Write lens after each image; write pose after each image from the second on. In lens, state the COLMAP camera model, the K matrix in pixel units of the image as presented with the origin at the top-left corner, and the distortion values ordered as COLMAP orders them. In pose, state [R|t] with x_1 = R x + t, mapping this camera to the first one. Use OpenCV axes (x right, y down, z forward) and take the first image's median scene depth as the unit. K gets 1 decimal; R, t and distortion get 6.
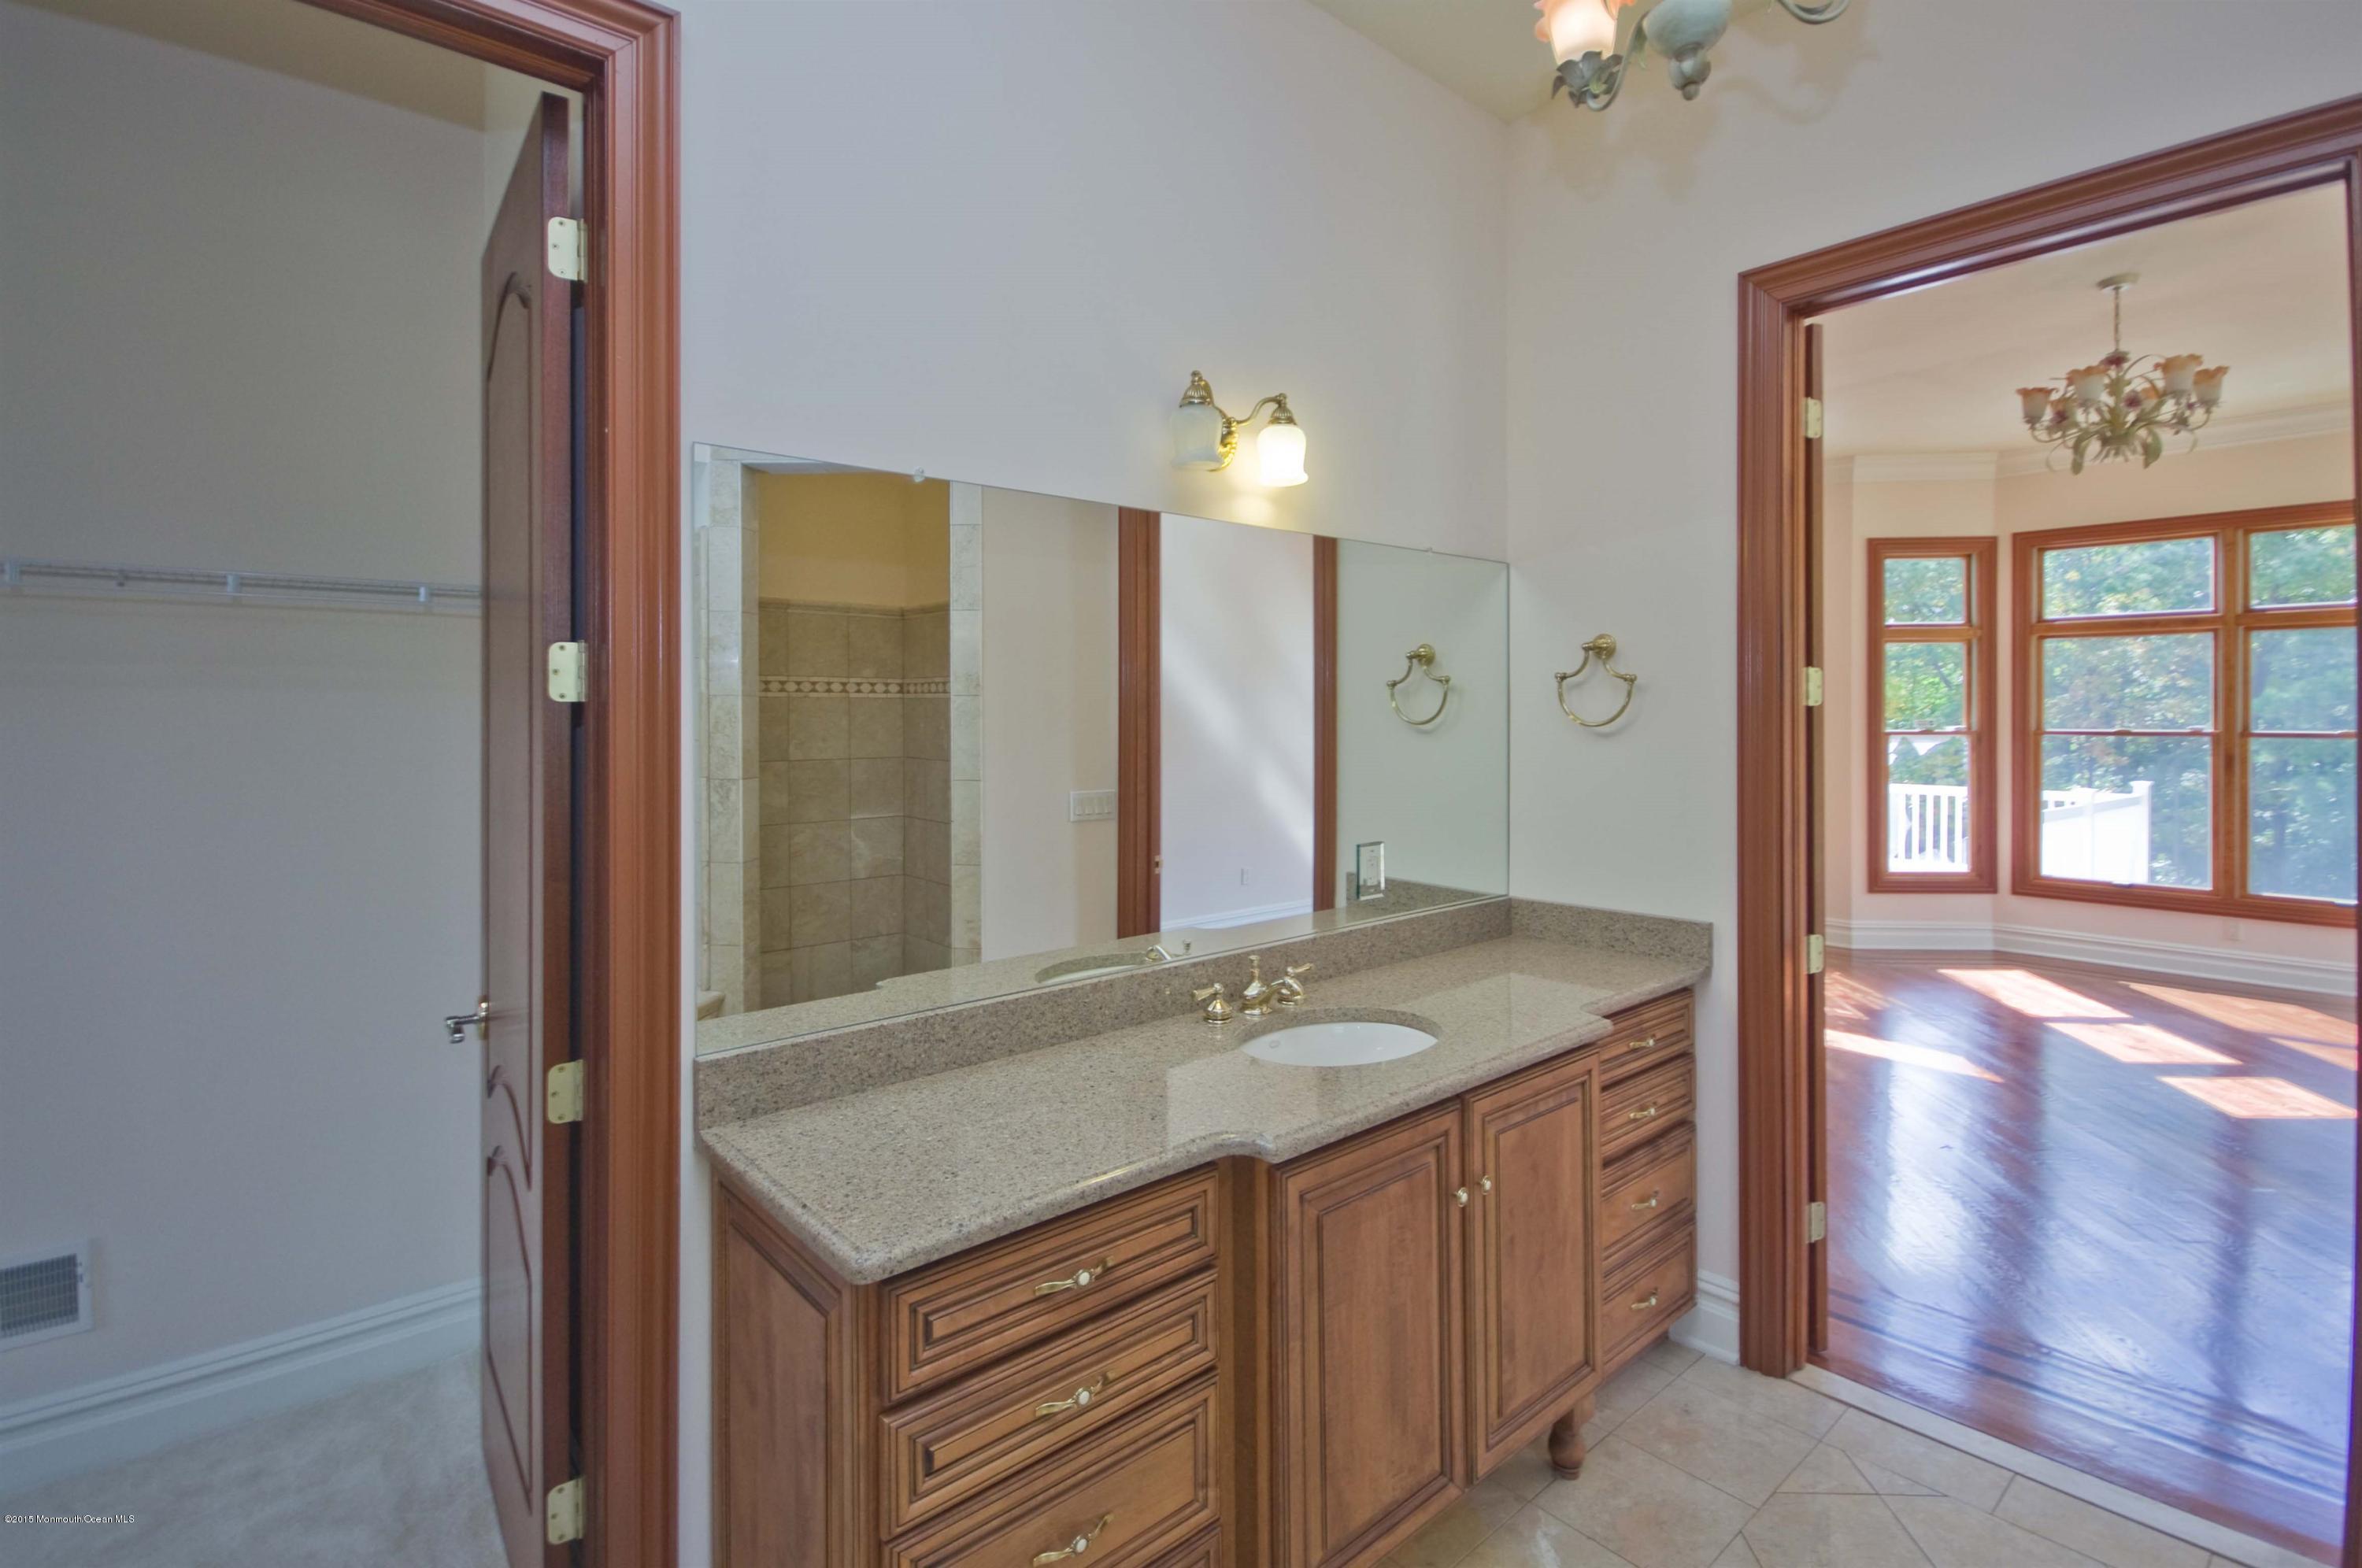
lens RADIAL K [[1230.3, 0, 1188.0], [0, 1230.3, 676.6], [0, 0, 1]] dist [-0.001102, -0.000152]
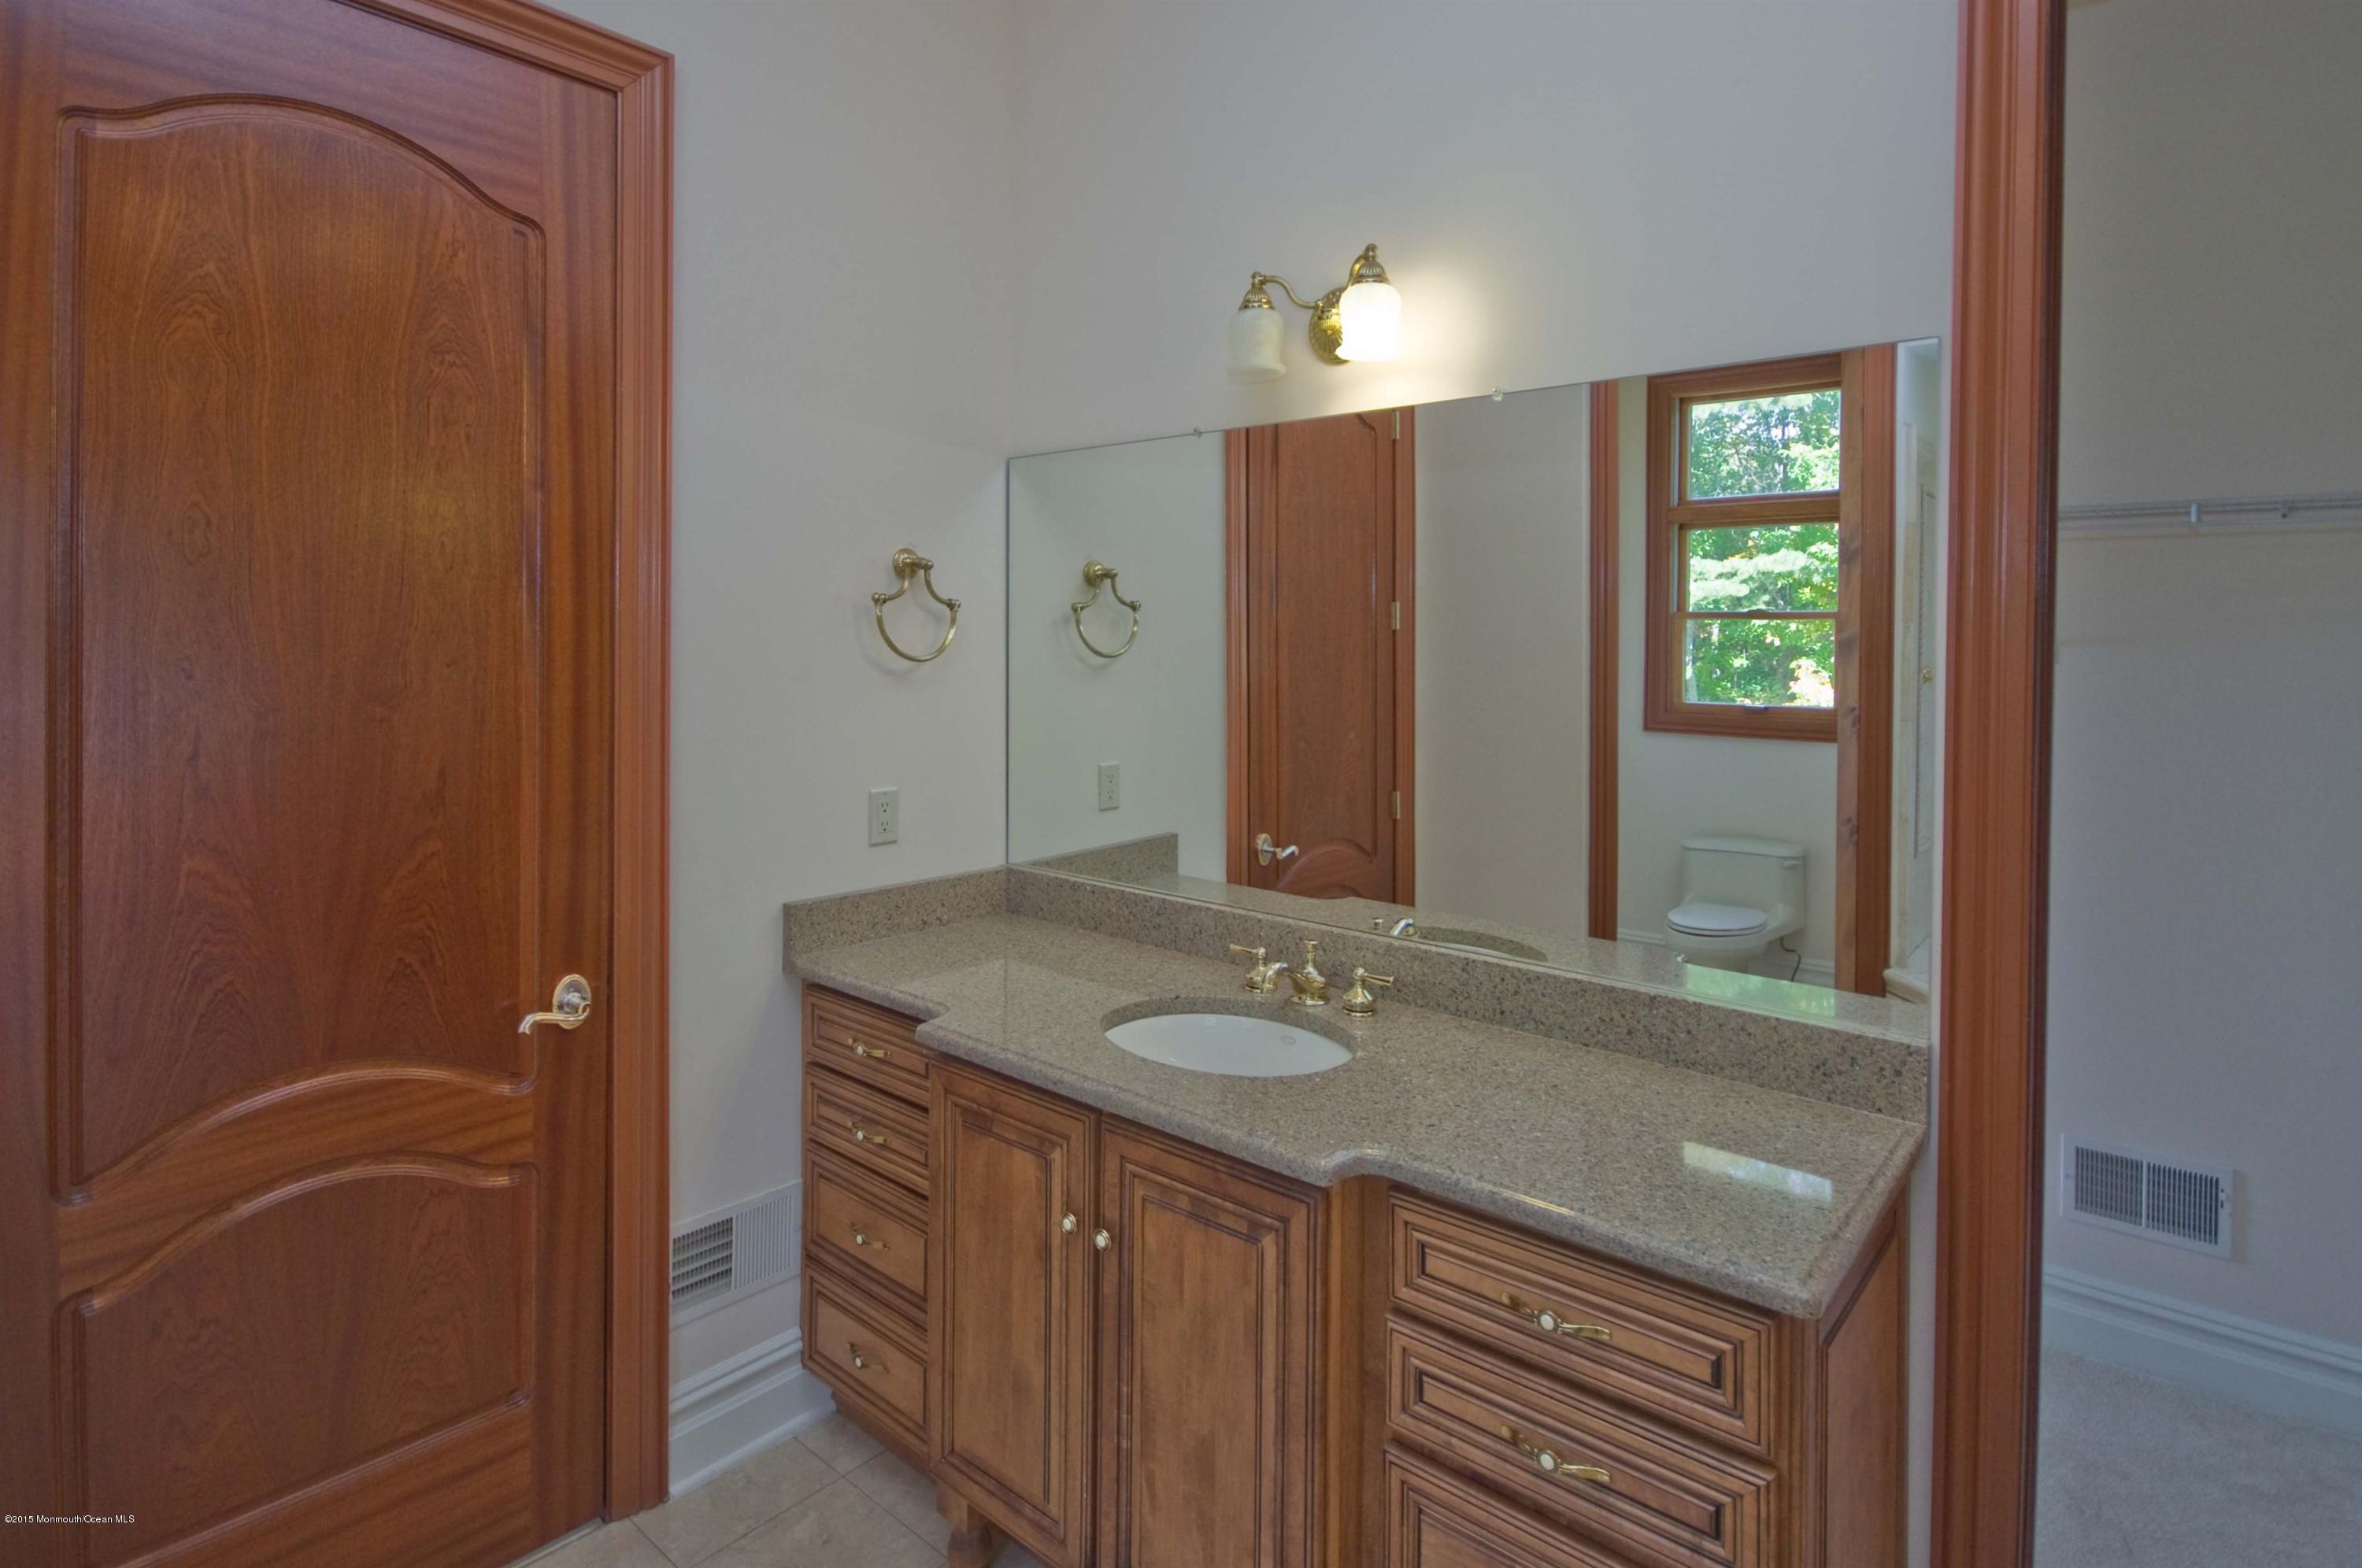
lens RADIAL K [[1208.5, 0, 1182.9], [0, 1208.5, 609.3], [0, 0, 1]] dist [0.001658, 0.000194]
pose [[0.155493, 0.009308, -0.987793, 0.920794], [-0.005114, 0.999950, 0.008618, -0.001386], [0.987824, 0.003712, 0.155533, 0.836720]]
